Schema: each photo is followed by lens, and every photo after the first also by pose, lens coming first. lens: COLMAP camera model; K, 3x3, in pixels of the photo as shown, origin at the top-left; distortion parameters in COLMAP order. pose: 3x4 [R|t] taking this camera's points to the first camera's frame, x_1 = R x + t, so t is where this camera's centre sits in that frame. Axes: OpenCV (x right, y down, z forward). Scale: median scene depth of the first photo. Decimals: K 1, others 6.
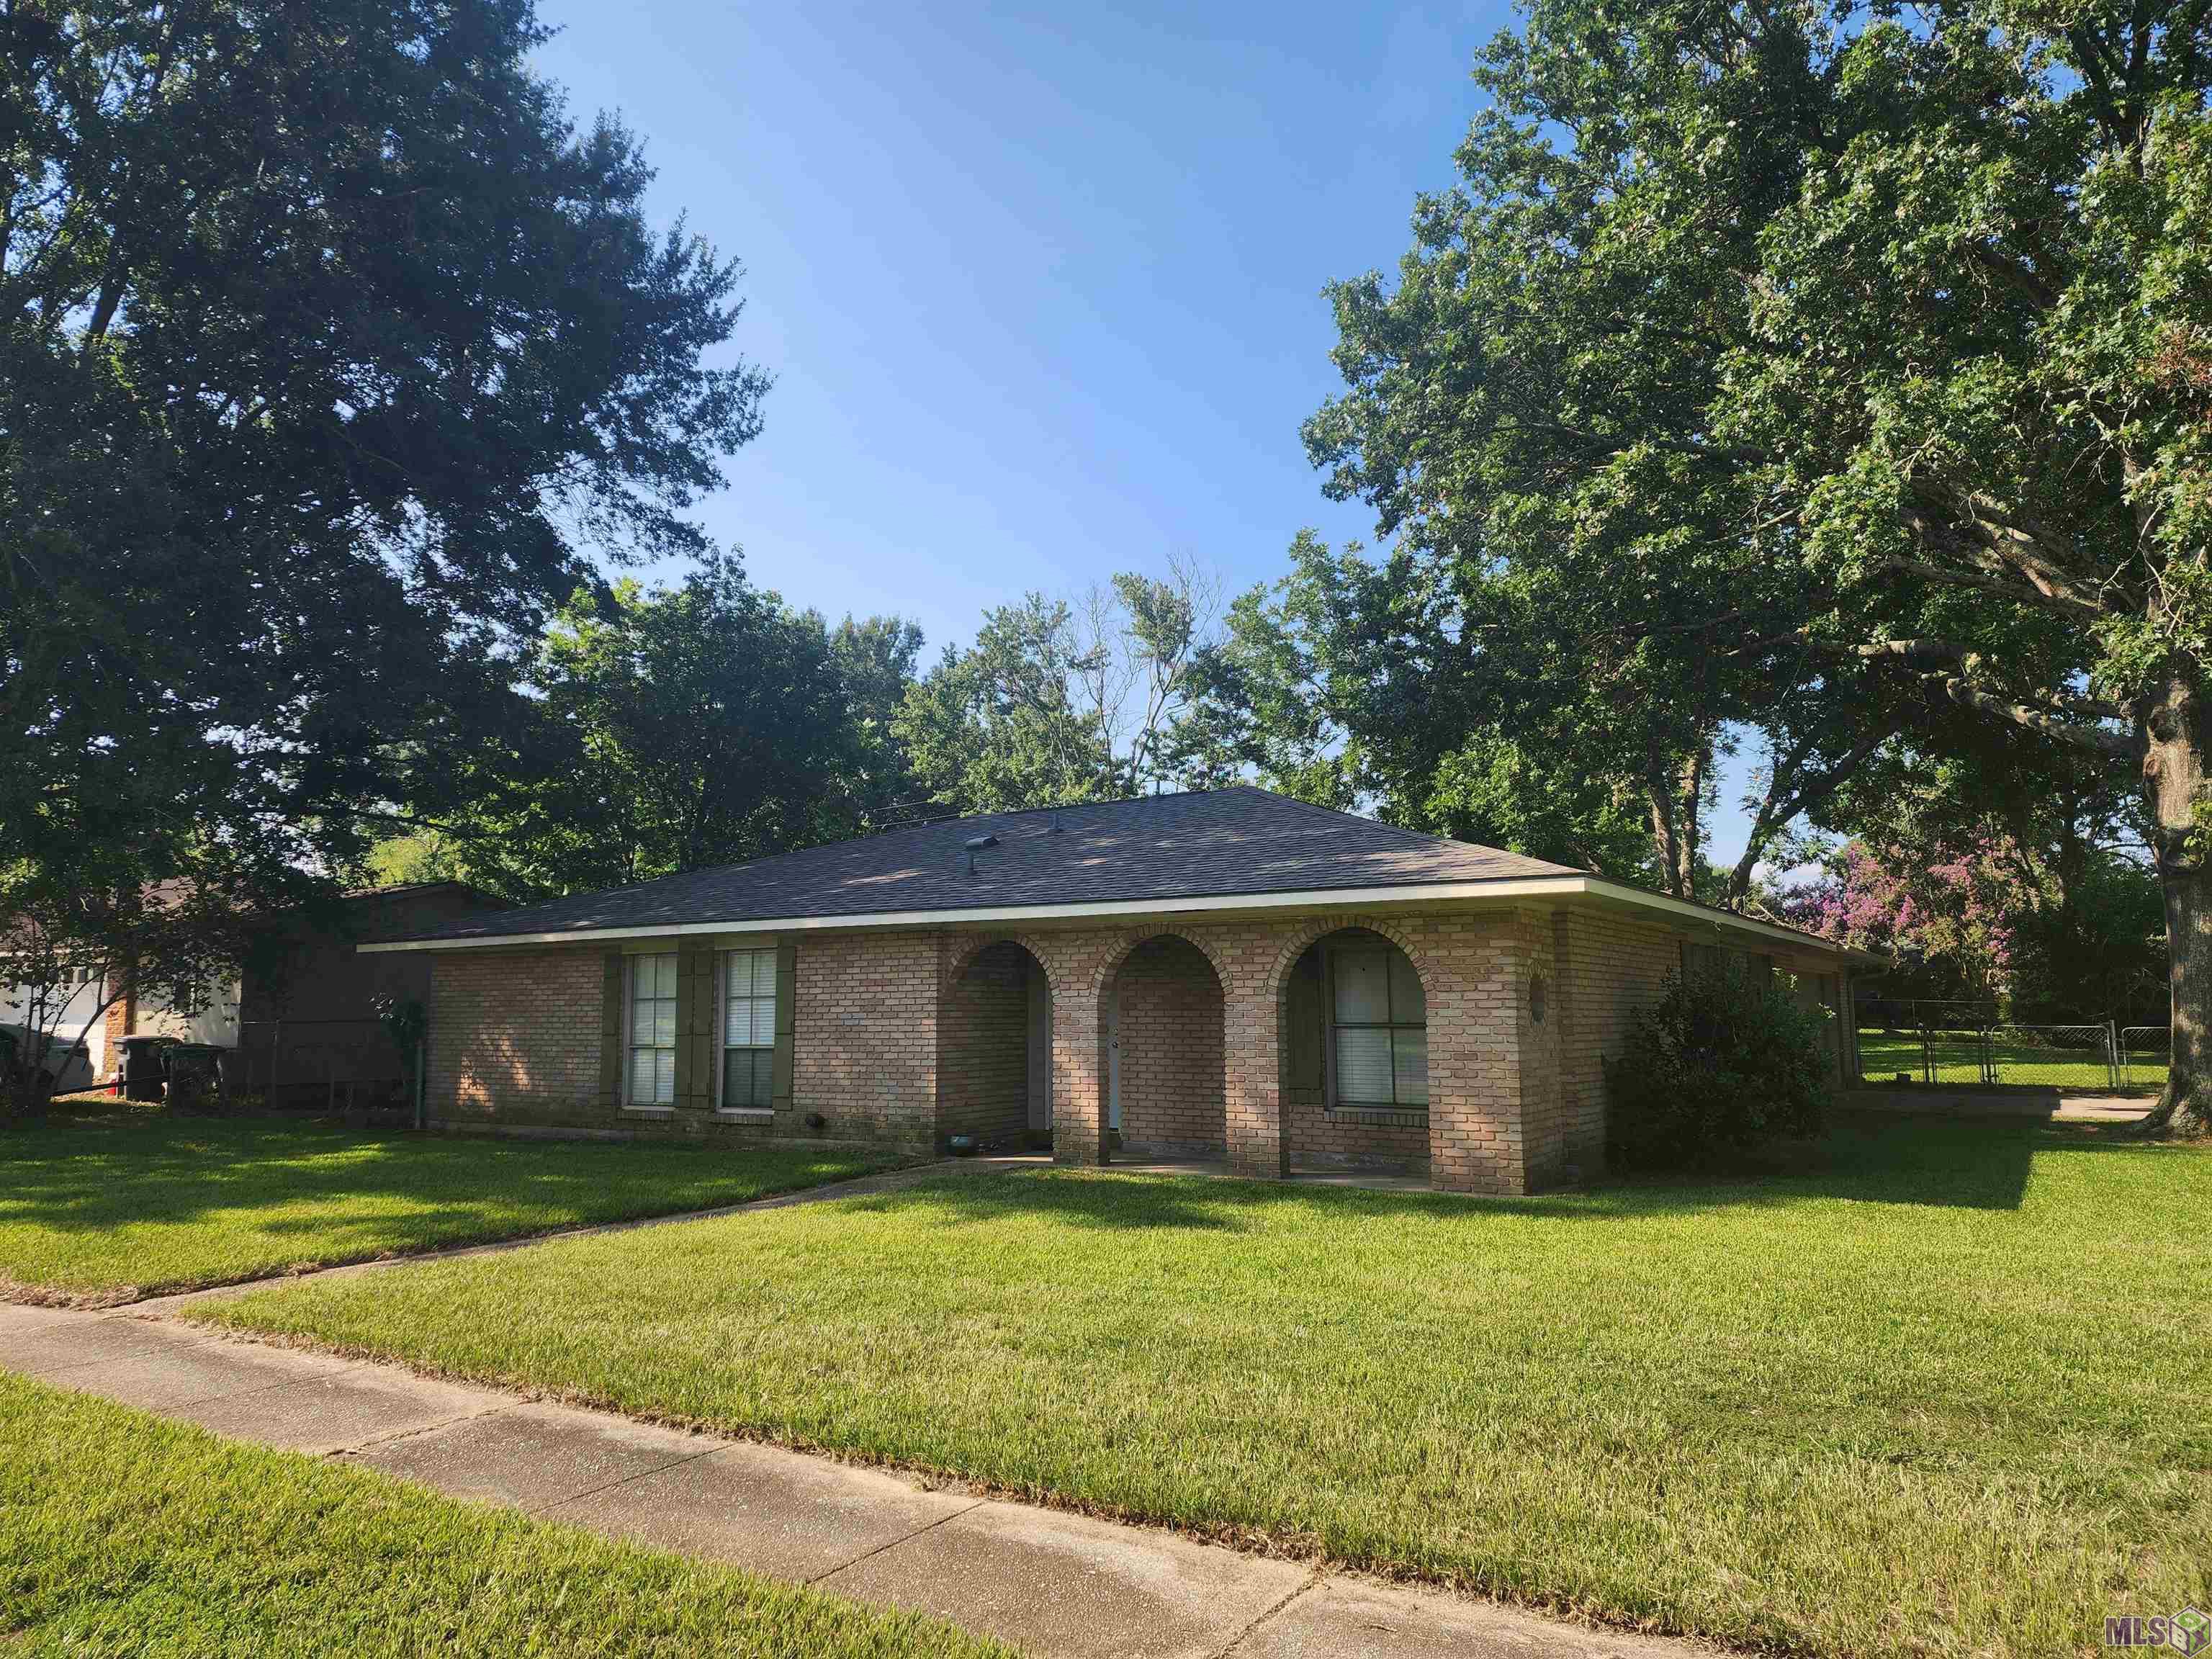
lens RADIAL K [[1473.5, 0, 1106.0], [0, 1473.5, 829.5], [0, 0, 1]] dist [0.036098, -0.001125]
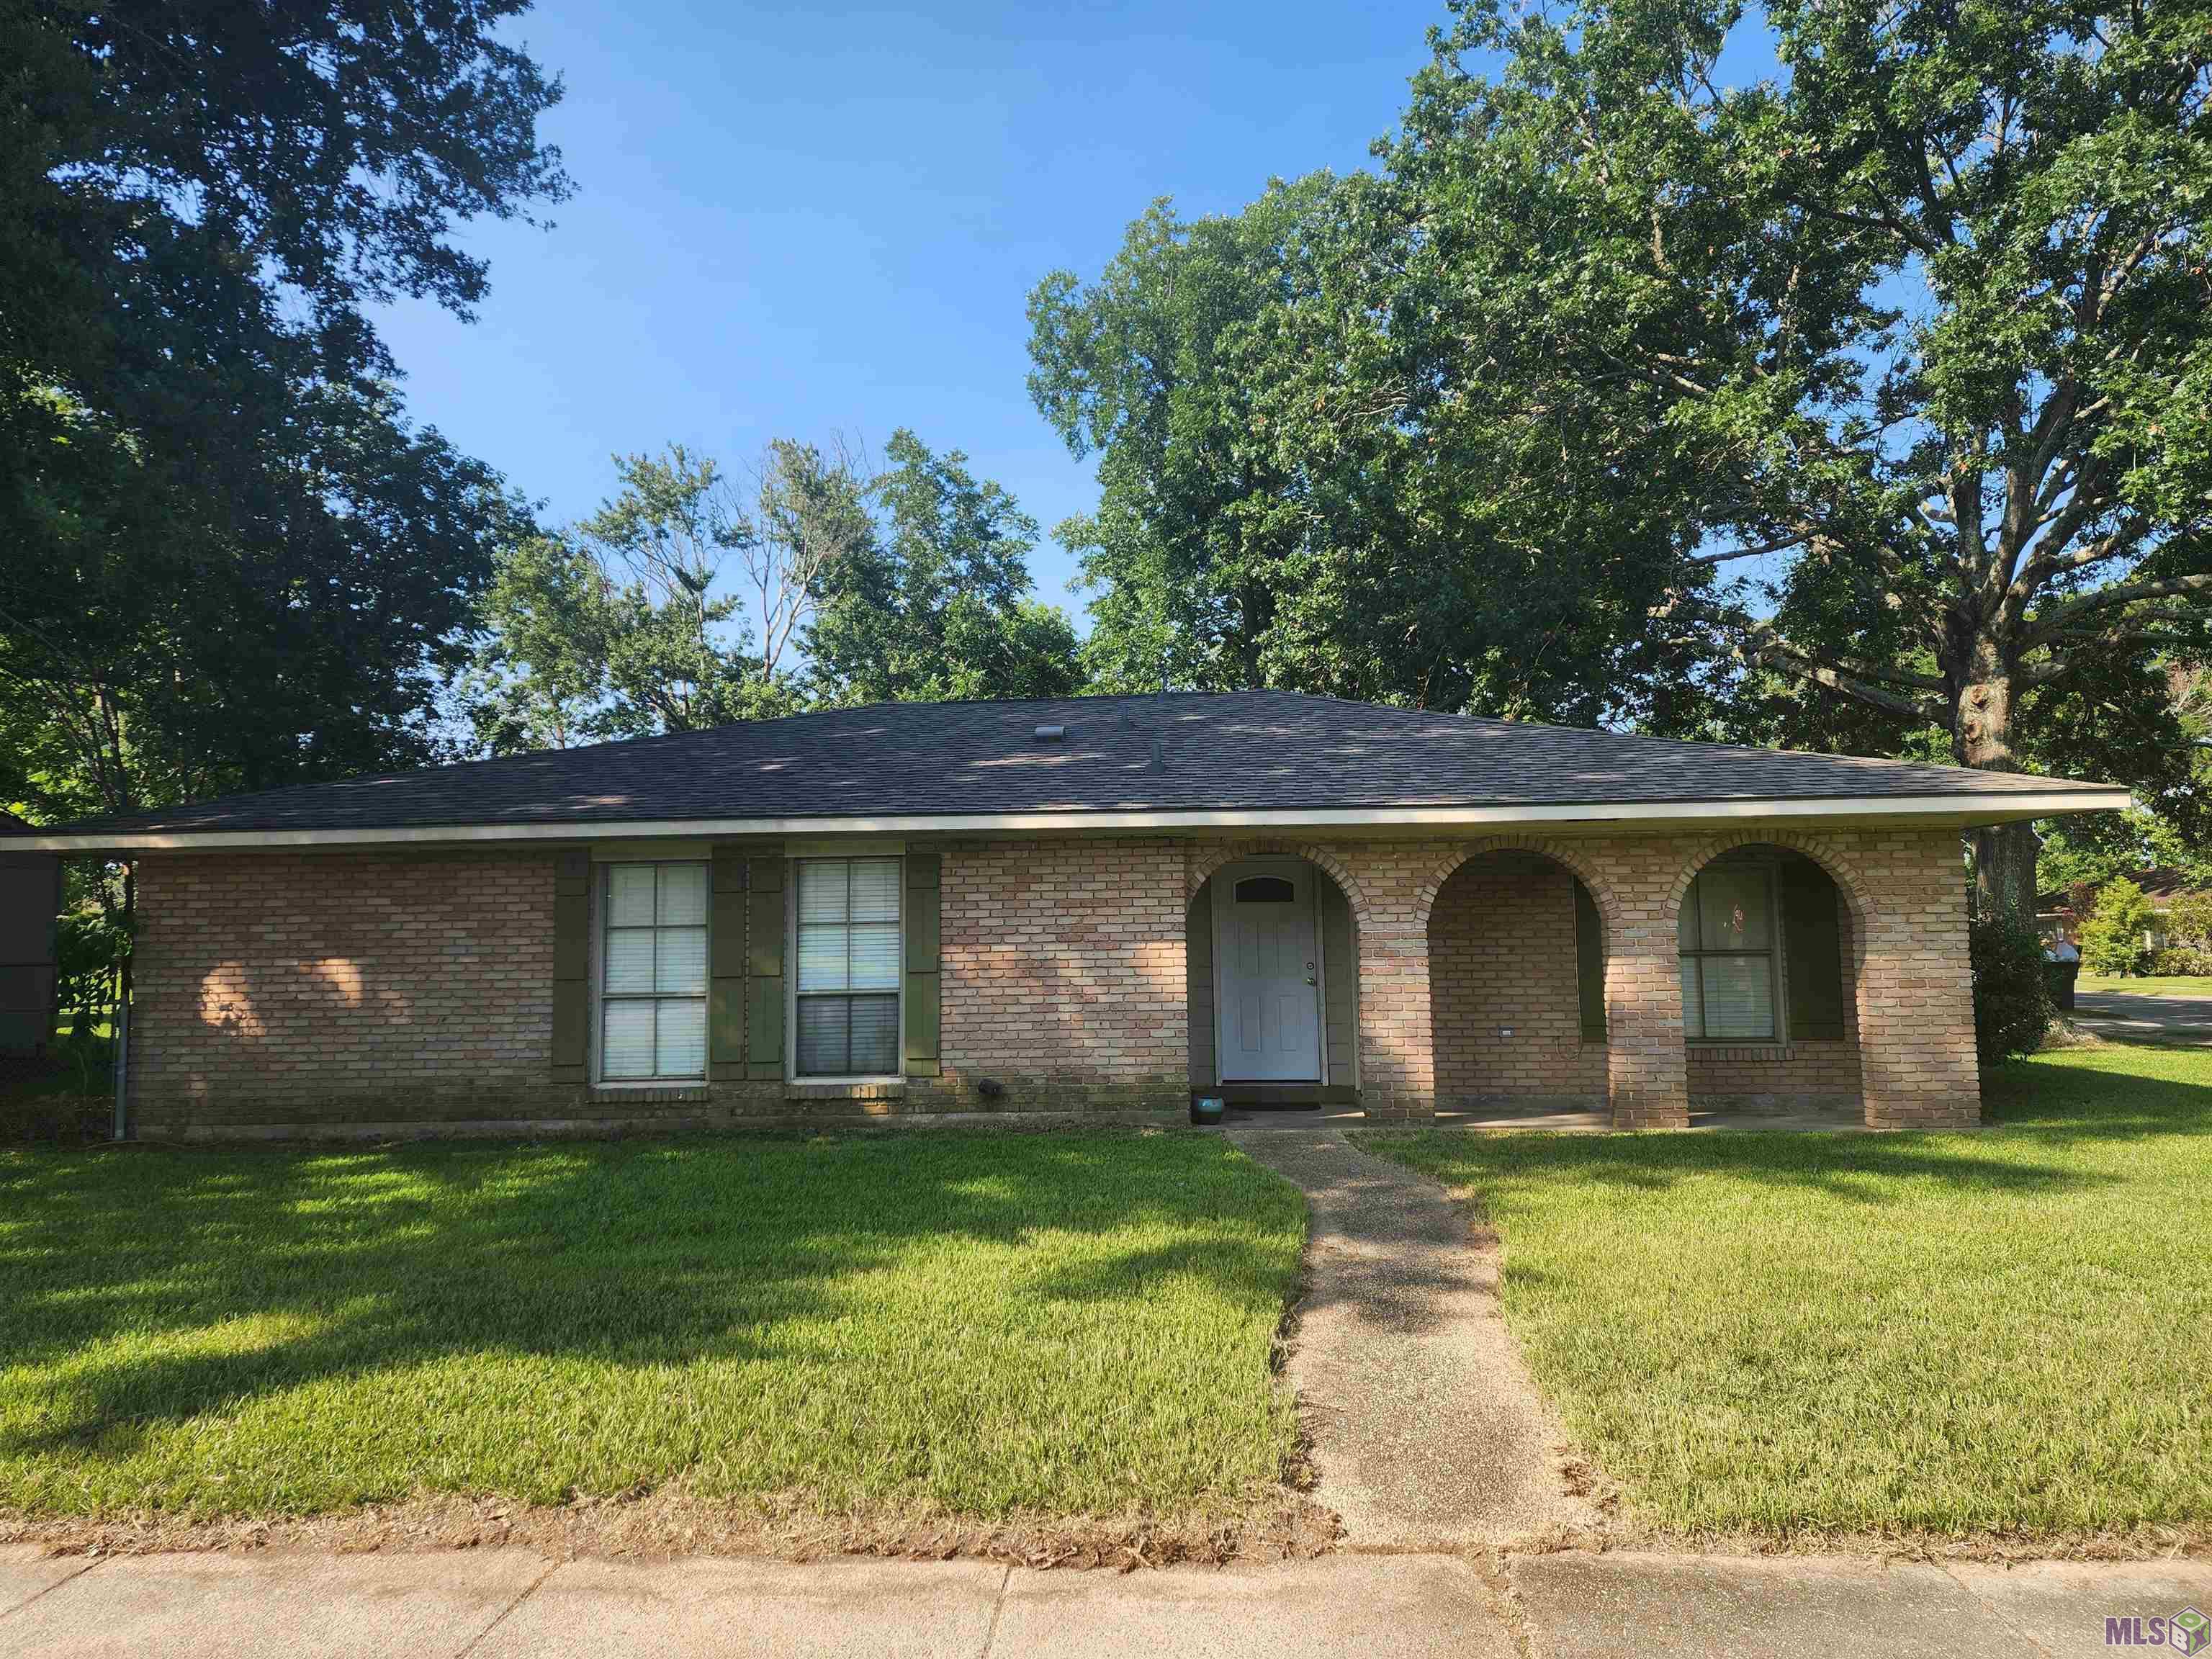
lens RADIAL K [[1473.5, 0, 1106.0], [0, 1473.5, 829.5], [0, 0, 1]] dist [0.036098, -0.001125]
pose [[0.876771, 0.030441, 0.479944, -0.487913], [-0.050039, 0.998352, 0.028090, 0.041162], [-0.478298, -0.048644, 0.876849, 0.314014]]
